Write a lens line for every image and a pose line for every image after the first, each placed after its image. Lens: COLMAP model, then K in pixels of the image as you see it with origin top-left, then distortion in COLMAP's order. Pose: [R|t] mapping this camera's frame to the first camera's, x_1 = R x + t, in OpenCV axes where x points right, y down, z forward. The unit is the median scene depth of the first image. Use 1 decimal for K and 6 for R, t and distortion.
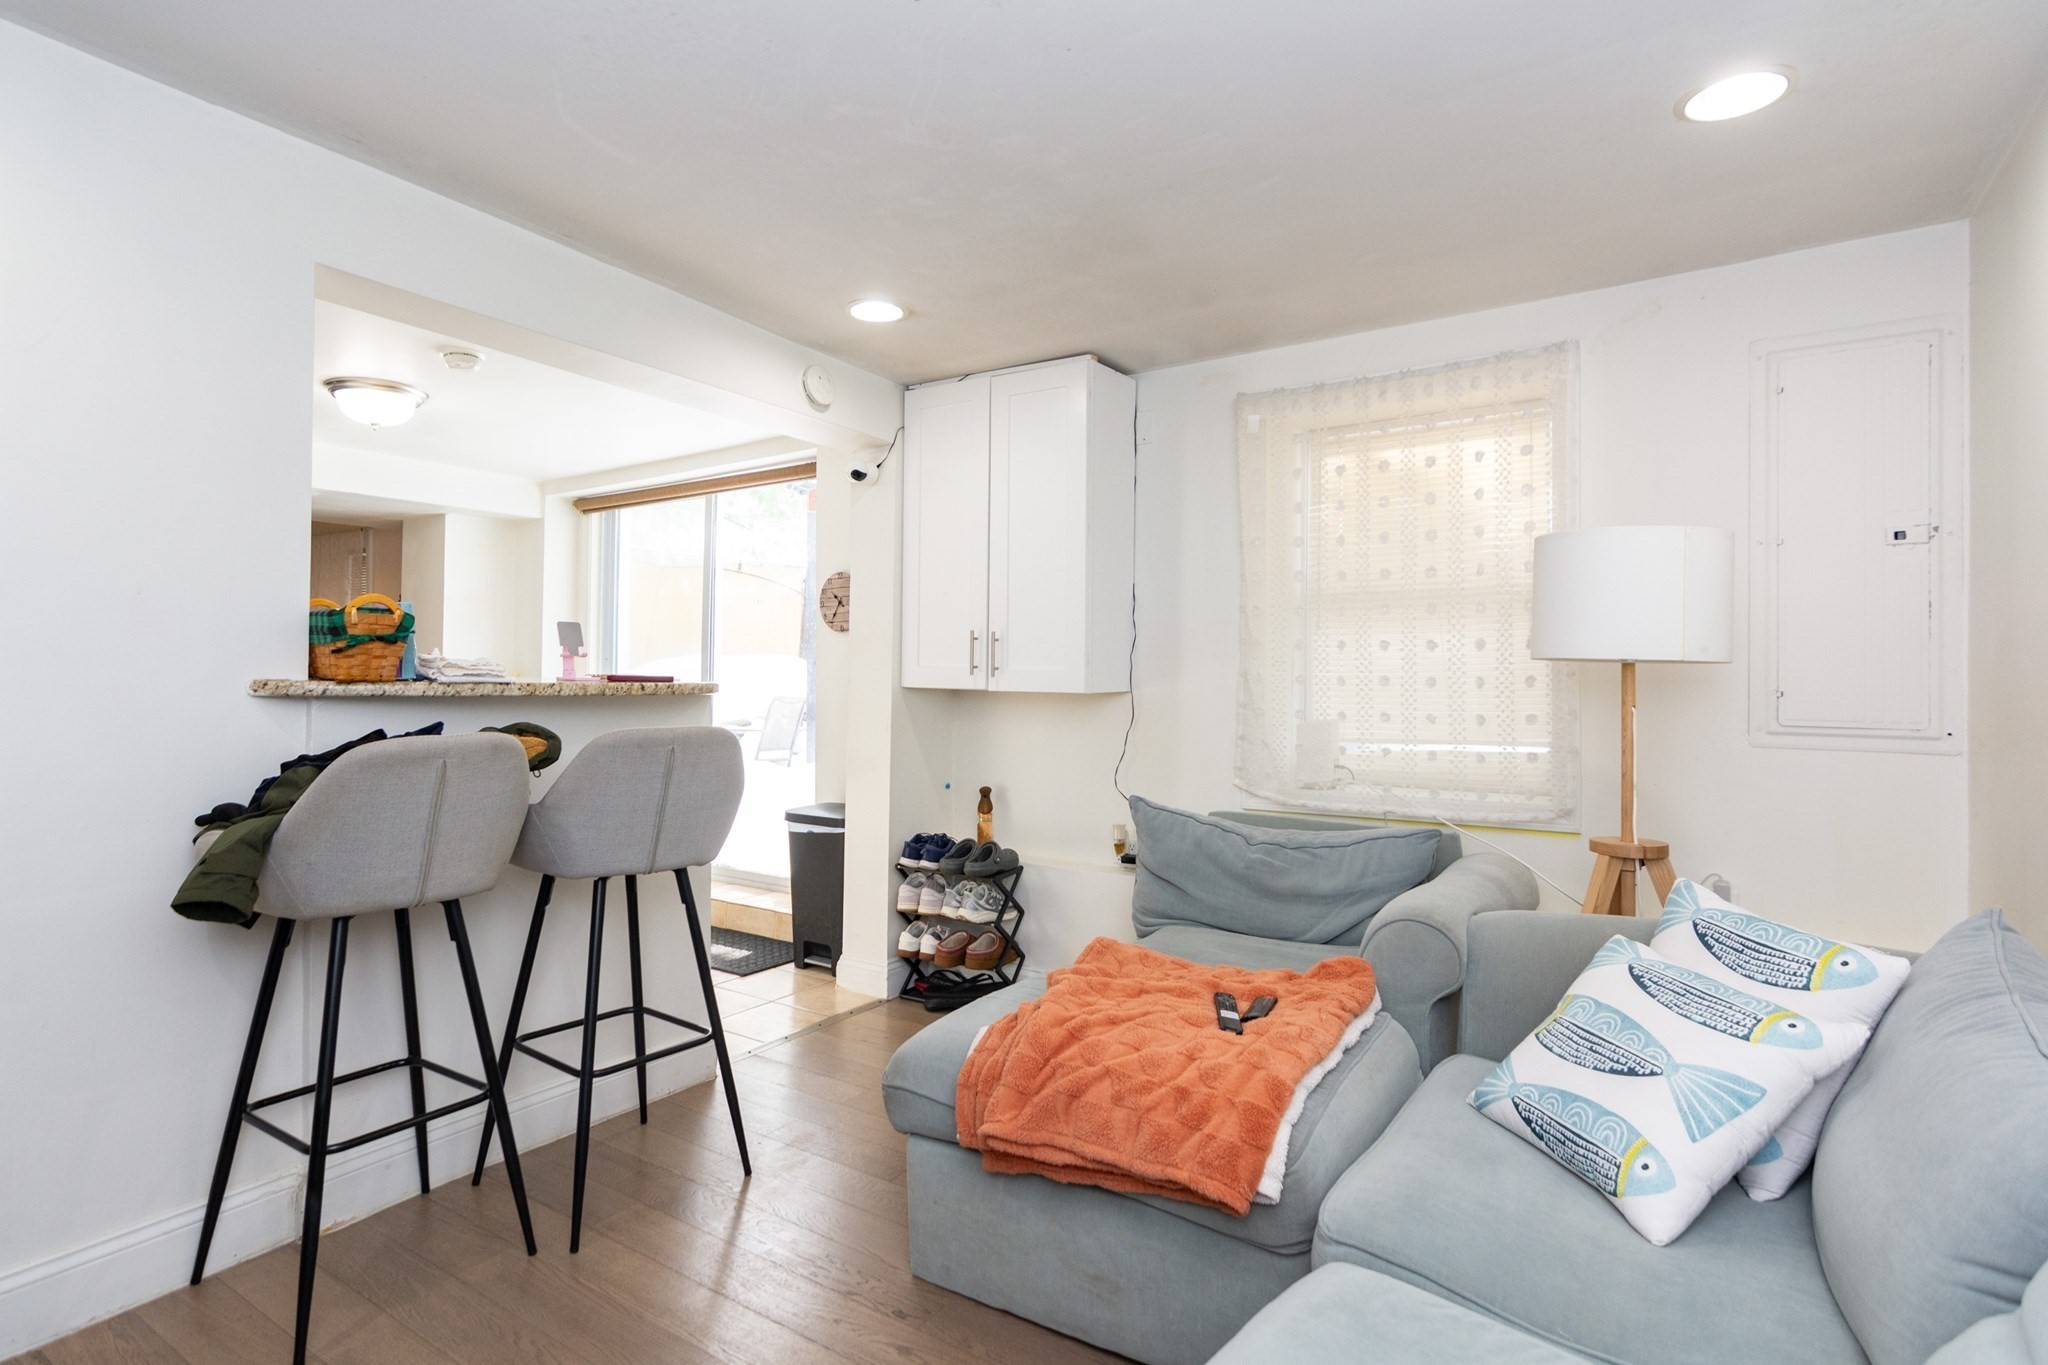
lens RADIAL K [[1032.2, 0, 1020.4], [0, 1032.2, 674.3], [0, 0, 1]] dist [-0.004638, 0.004830]
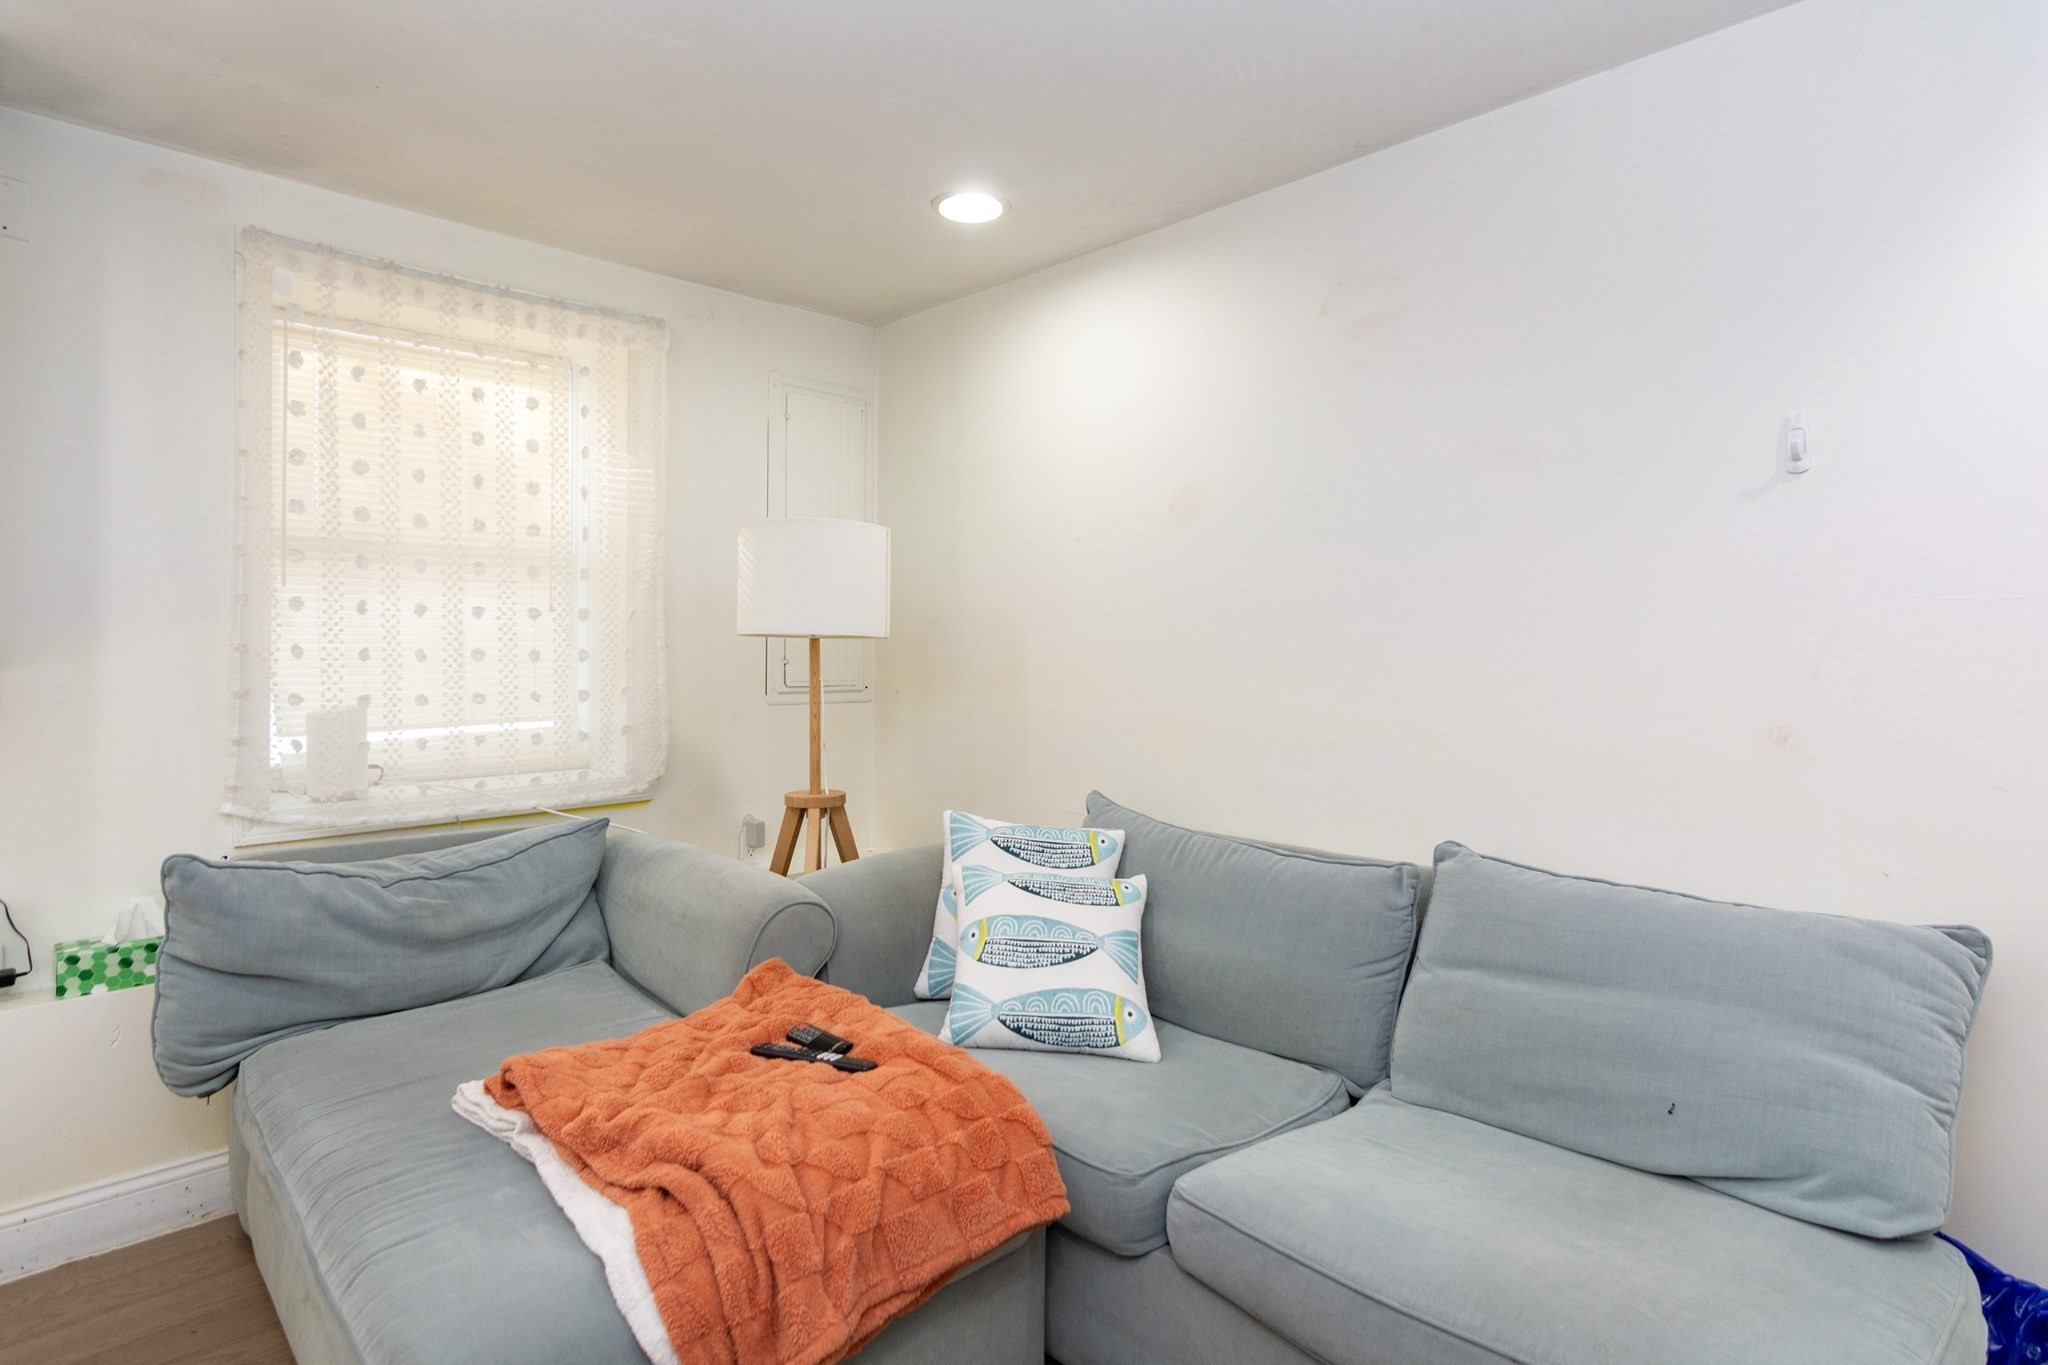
lens RADIAL K [[1032.2, 0, 962.6], [0, 1032.2, 661.6], [0, 0, 1]] dist [-0.004638, 0.004830]
pose [[0.237462, -0.019016, 0.971211, -0.397562], [-0.003045, 0.999789, 0.020320, -0.007213], [-0.971392, -0.007782, 0.237354, 0.470968]]
